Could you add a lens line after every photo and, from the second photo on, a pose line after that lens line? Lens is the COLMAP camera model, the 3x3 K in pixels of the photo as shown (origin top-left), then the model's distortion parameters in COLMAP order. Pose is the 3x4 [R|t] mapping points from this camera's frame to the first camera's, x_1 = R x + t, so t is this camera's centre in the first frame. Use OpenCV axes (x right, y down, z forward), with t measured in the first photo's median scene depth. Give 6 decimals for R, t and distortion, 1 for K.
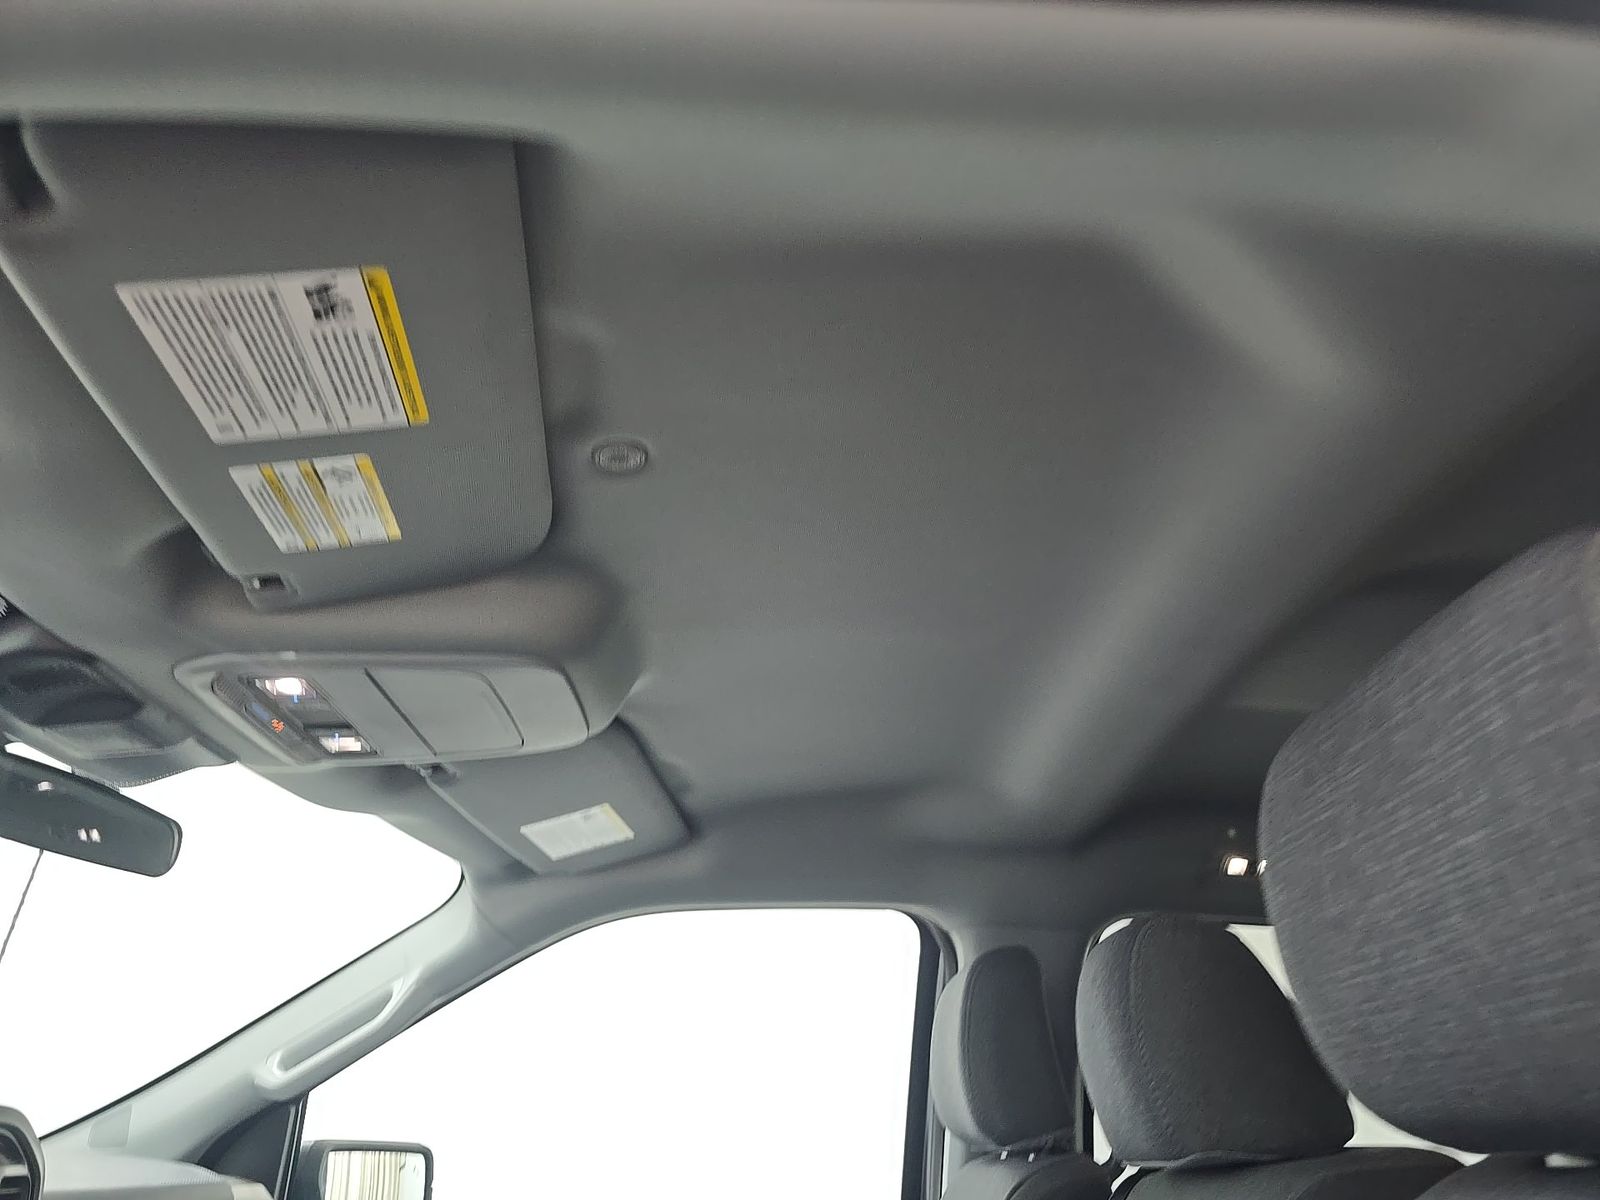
lens RADIAL K [[1079.0, 0, 817.2], [0, 1079.0, 601.5], [0, 0, 1]] dist [0.042706, -0.042500]
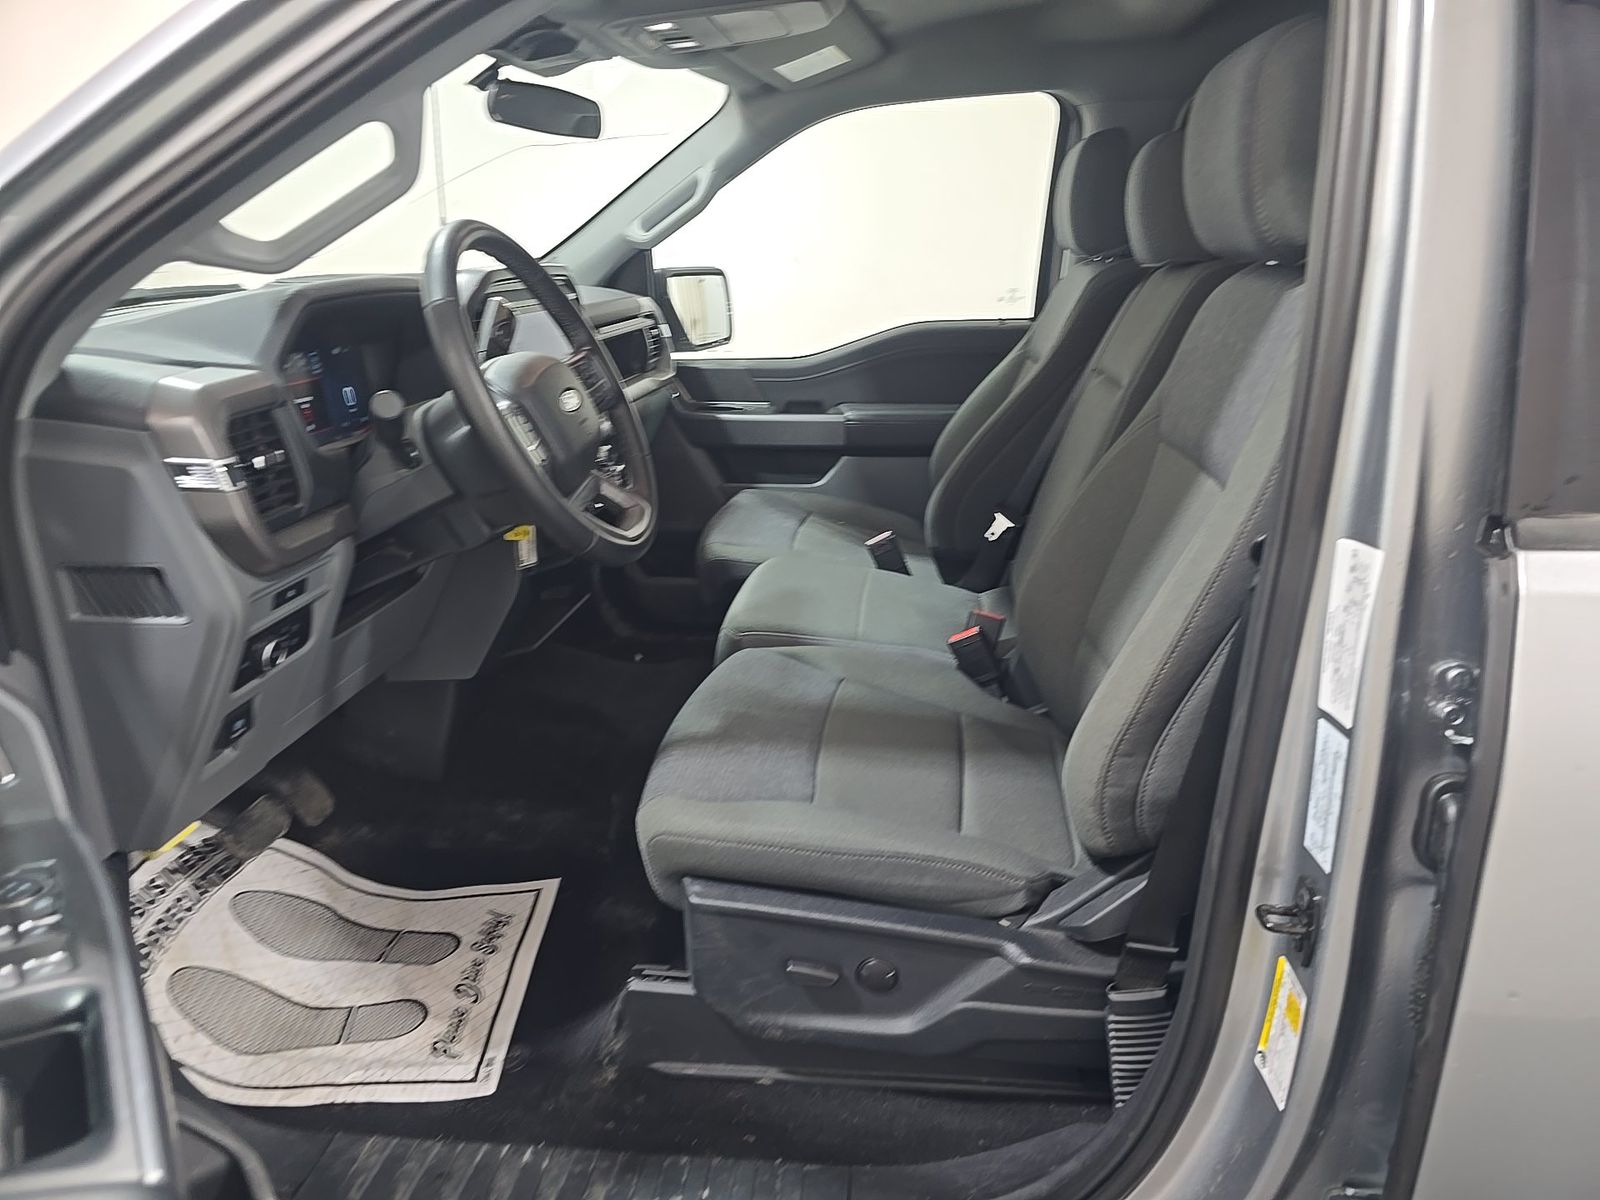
lens RADIAL K [[1079.0, 0, 817.2], [0, 1079.0, 601.5], [0, 0, 1]] dist [0.042706, -0.042500]
pose [[0.988459, -0.005269, -0.151394, -0.002105], [0.110316, 0.709957, 0.695551, -0.260912], [0.103818, -0.704225, 0.702345, -0.469215]]
